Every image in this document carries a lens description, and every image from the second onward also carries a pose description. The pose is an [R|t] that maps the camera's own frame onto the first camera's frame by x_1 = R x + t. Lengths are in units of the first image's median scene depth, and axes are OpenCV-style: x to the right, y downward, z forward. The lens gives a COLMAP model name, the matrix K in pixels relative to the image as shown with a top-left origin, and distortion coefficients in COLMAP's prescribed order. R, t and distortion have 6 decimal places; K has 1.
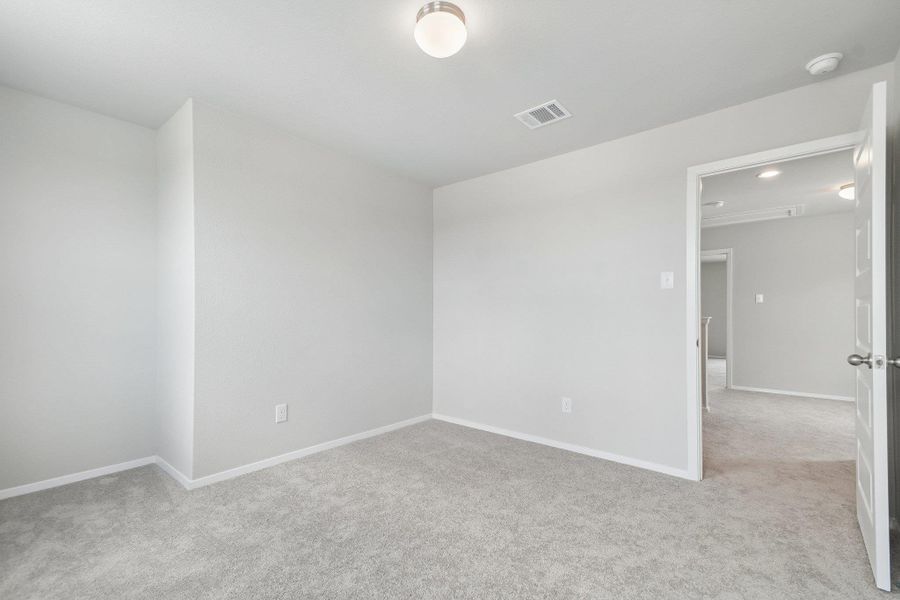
lens RADIAL K [[397.8, 0, 446.6], [0, 397.8, 311.8], [0, 0, 1]] dist [0.041081, -0.012788]
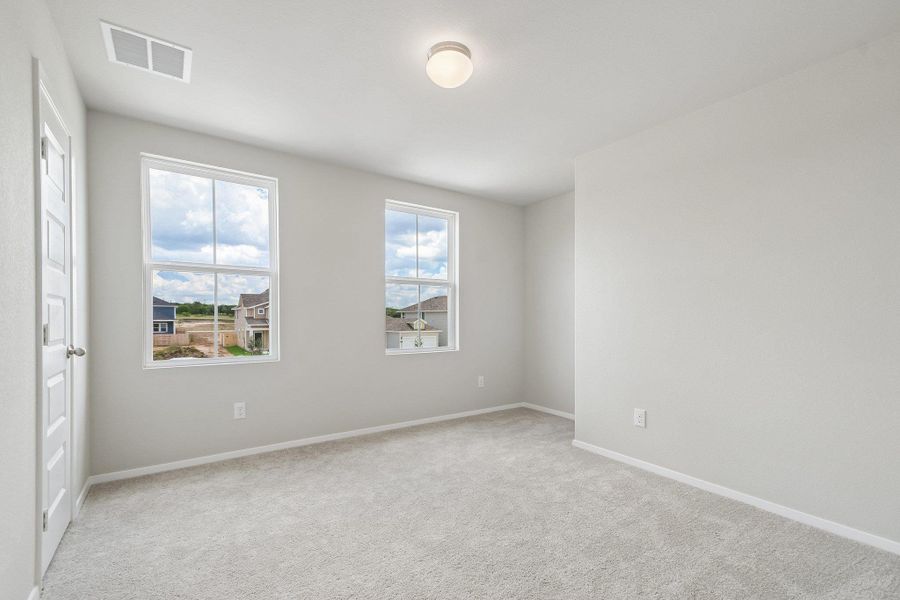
lens RADIAL K [[397.8, 0, 446.6], [0, 397.8, 311.8], [0, 0, 1]] dist [0.041081, -0.012788]
pose [[-0.254622, -0.003280, -0.967035, 0.882654], [0.008809, 0.999945, -0.005711, -0.012096], [0.967001, -0.009973, -0.254579, 1.038872]]
